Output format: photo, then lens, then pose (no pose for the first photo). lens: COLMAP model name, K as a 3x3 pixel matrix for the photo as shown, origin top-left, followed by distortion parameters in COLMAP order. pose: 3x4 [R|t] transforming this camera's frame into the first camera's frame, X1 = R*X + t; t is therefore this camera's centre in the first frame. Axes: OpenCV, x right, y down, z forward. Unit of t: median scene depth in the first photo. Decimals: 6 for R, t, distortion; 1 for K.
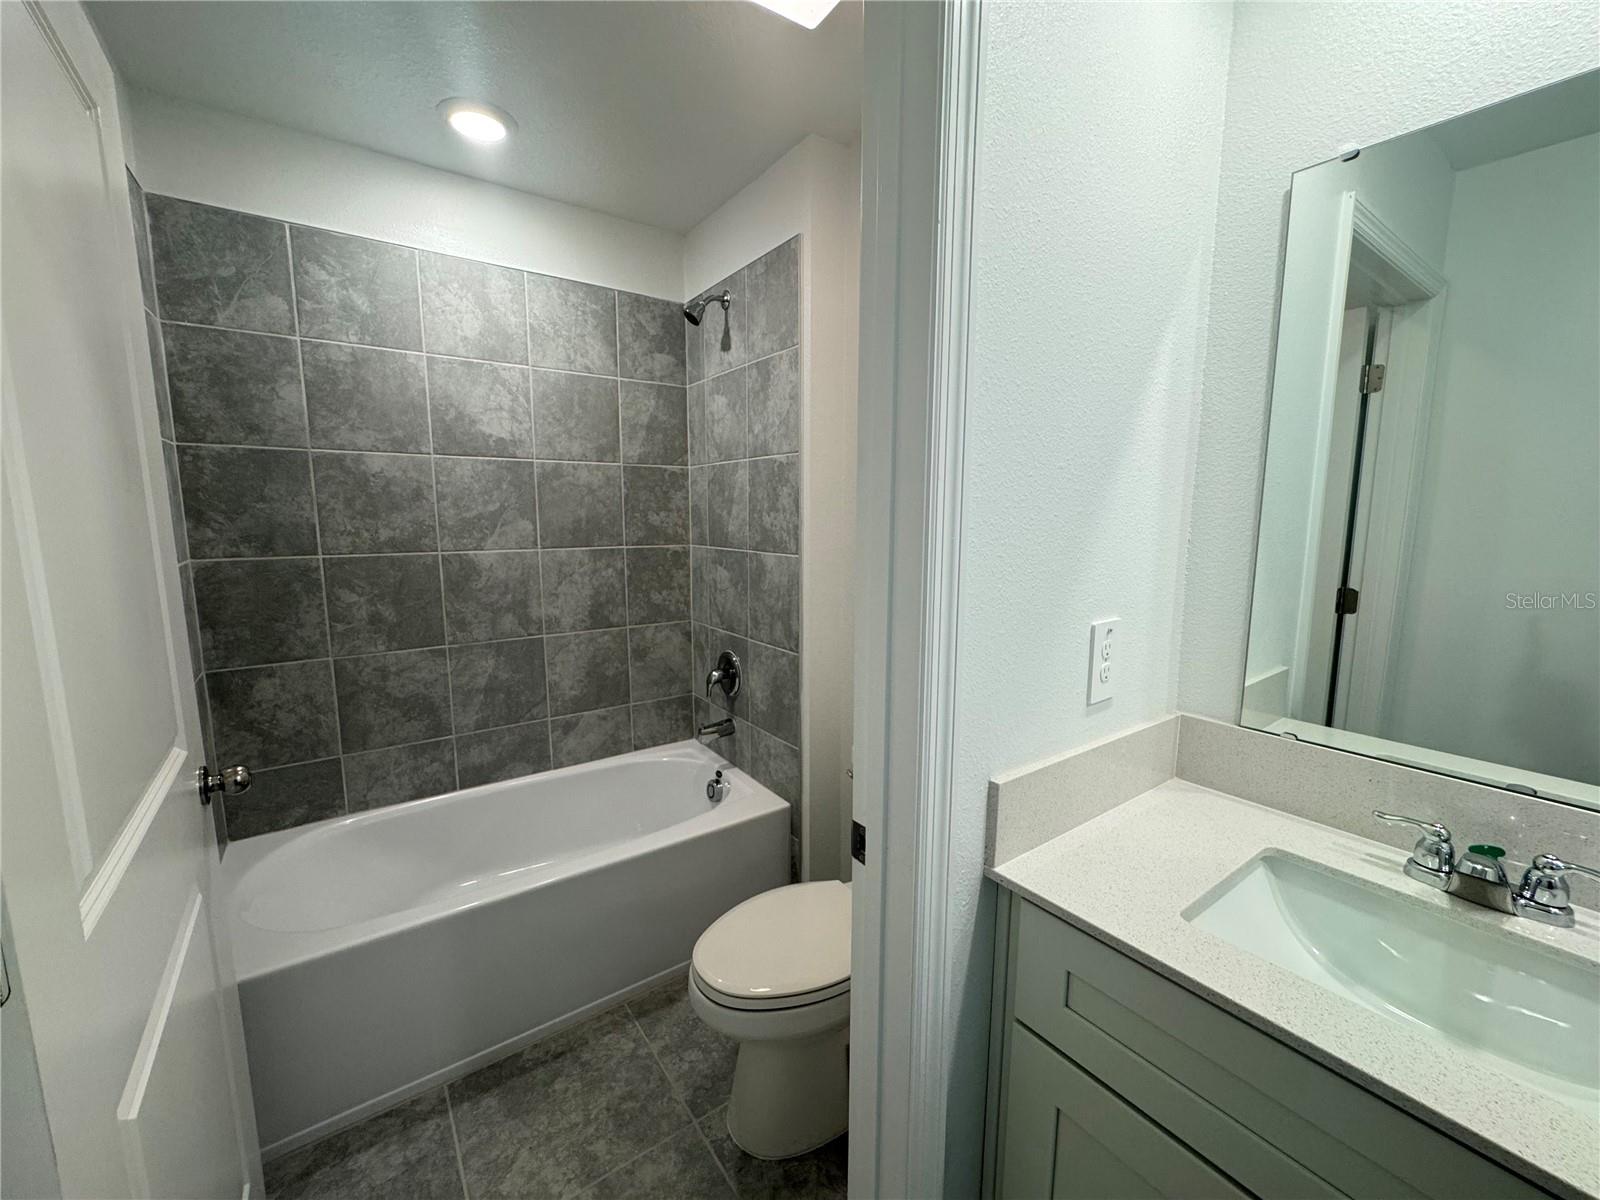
lens RADIAL K [[634.7, 0, 800.0], [0, 634.7, 600.0], [0, 0, 1]] dist [-0.000475, -0.000015]
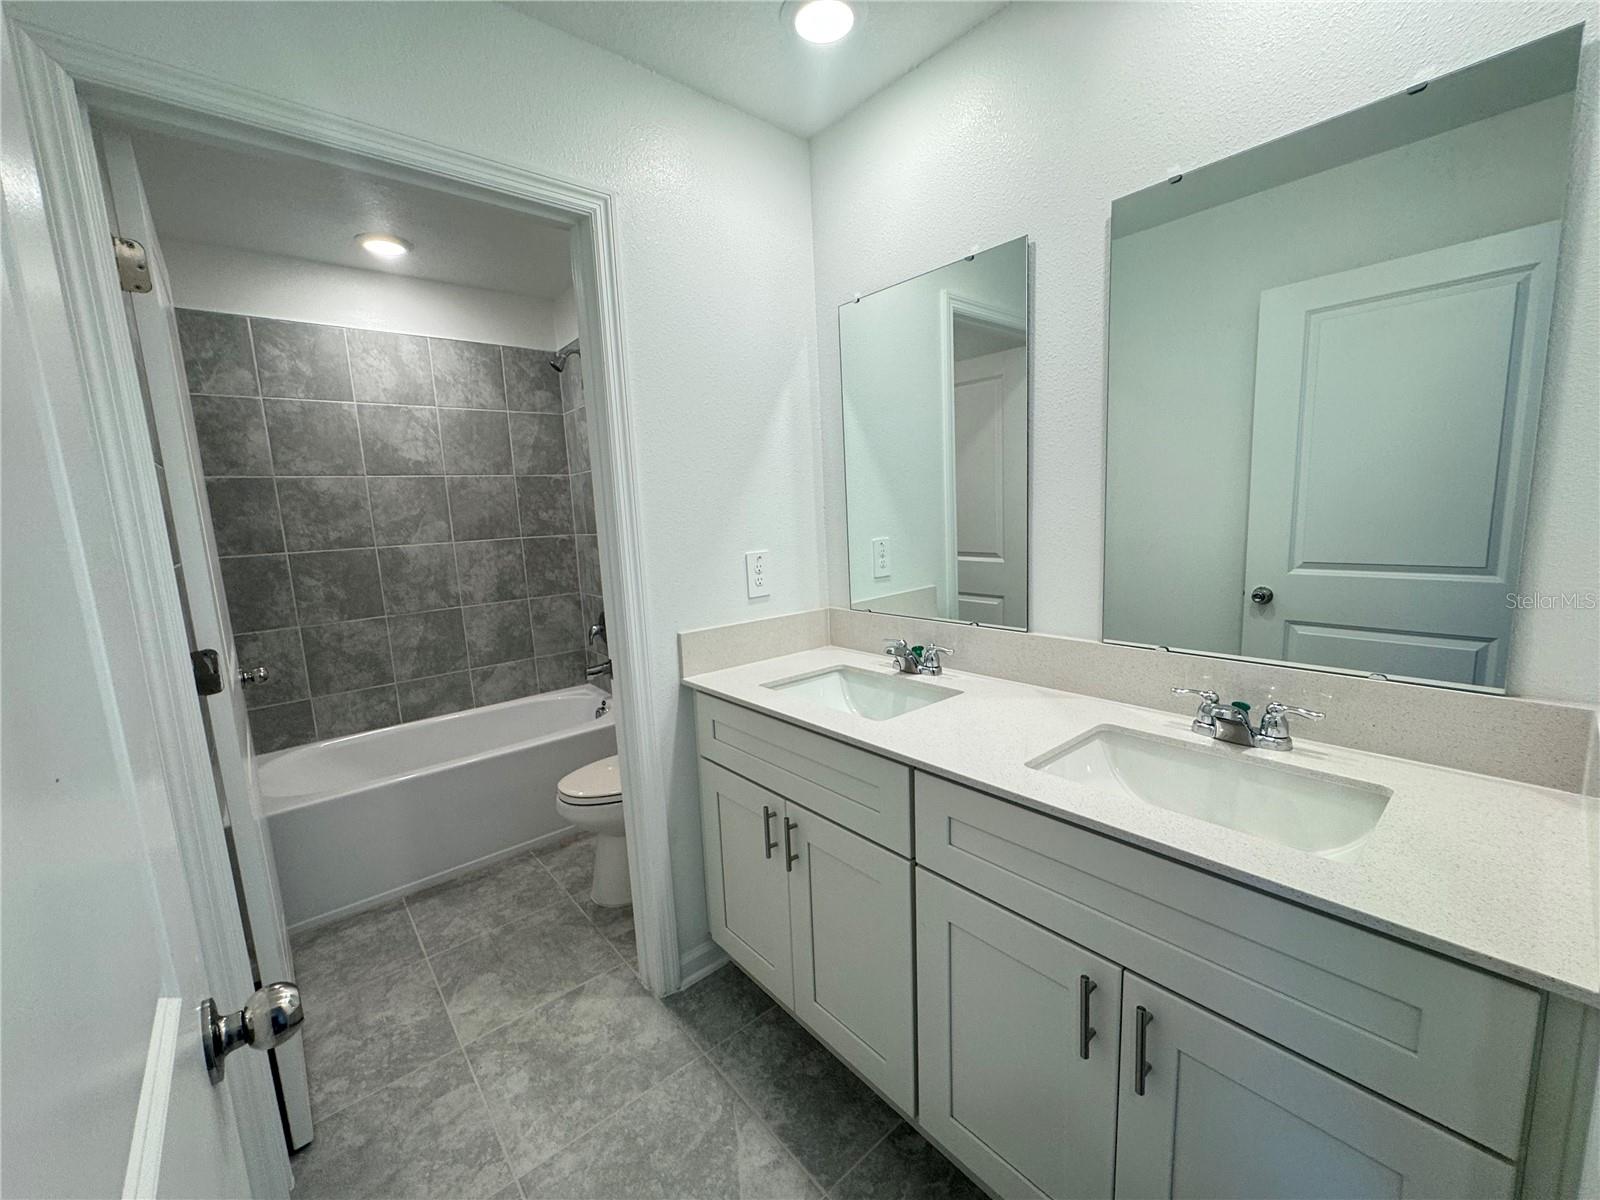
lens RADIAL K [[634.7, 0, 800.0], [0, 634.7, 600.0], [0, 0, 1]] dist [-0.000475, -0.000015]
pose [[0.995725, -0.060904, 0.069440, 0.233663], [0.060609, 0.998141, 0.006348, 0.083791], [-0.069697, -0.002112, 0.997566, -0.416607]]
